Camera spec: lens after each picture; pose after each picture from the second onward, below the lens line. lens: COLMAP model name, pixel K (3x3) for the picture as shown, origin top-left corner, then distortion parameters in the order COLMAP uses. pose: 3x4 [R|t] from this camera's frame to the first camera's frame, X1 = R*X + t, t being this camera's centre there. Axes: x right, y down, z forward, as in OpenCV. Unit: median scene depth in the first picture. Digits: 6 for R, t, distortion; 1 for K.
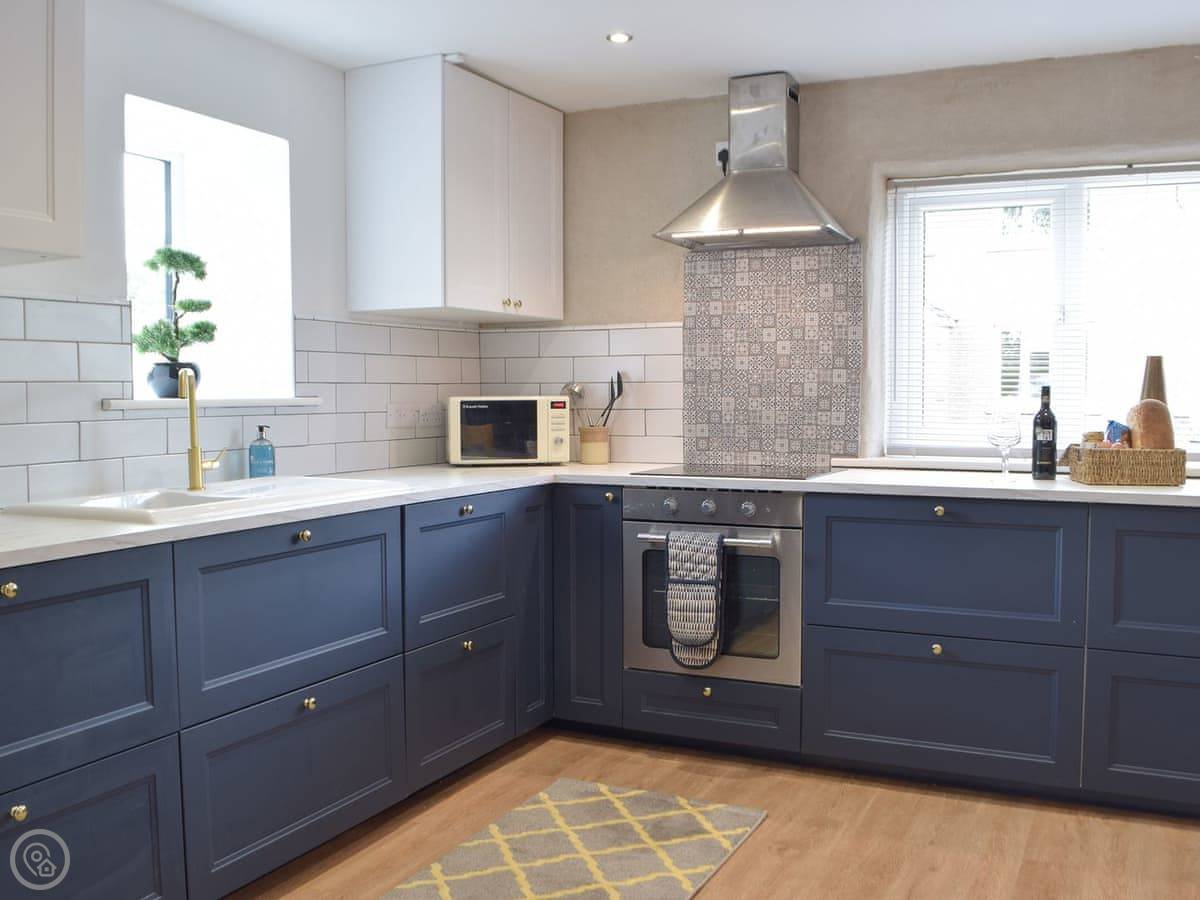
lens RADIAL K [[1125.9, 0, 598.9], [0, 1125.9, 465.9], [0, 0, 1]] dist [-0.115845, 0.001530]
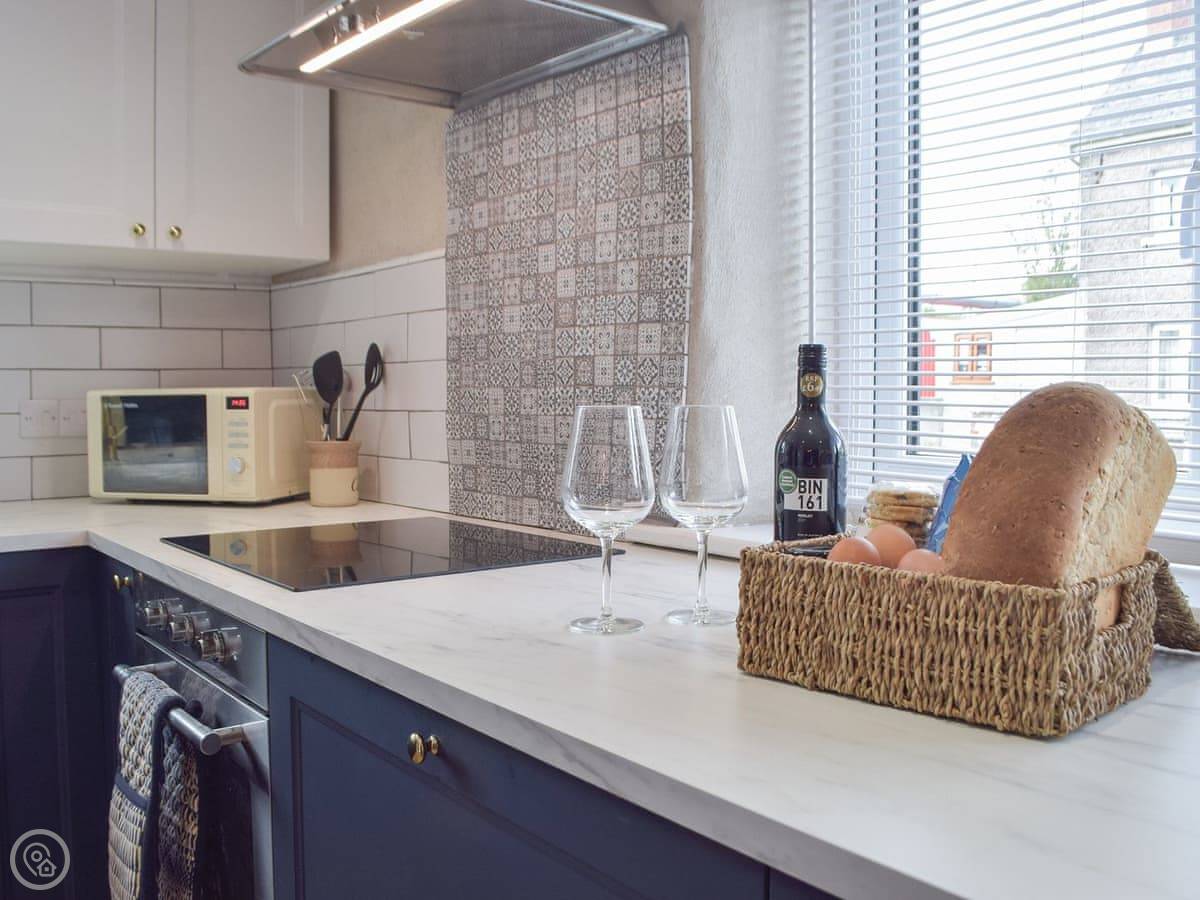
lens RADIAL K [[1083.4, 0, 600.0], [0, 1083.4, 450.0], [0, 0, 1]] dist [-0.118839, 0.038930]
pose [[0.905884, 0.022577, -0.422924, 0.378774], [-0.026473, 0.999644, -0.003338, -0.034307], [0.422698, 0.014220, 0.906159, 0.601728]]
